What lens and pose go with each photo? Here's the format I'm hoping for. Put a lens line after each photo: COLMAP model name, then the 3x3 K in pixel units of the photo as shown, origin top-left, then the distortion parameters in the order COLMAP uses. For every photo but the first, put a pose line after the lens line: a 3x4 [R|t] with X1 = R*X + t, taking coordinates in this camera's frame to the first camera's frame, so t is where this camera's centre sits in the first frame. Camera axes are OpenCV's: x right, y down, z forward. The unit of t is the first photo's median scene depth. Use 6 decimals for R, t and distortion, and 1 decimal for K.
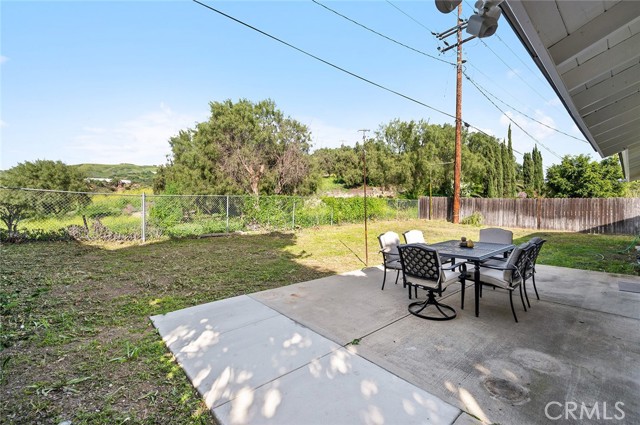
lens RADIAL K [[275.4, 0, 319.6], [0, 275.4, 203.9], [0, 0, 1]] dist [-0.000807, -0.000105]
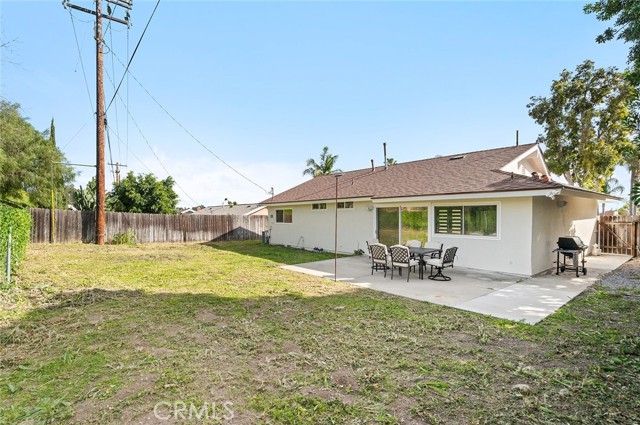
lens RADIAL K [[310.4, 0, 320.0], [0, 310.4, 212.5], [0, 0, 1]] dist [-0.000104, 0.000078]
pose [[0.022531, 0.010047, 0.999696, -0.434718], [-0.004713, 0.999939, -0.009943, -0.017218], [-0.999735, -0.004487, 0.022577, 0.409287]]
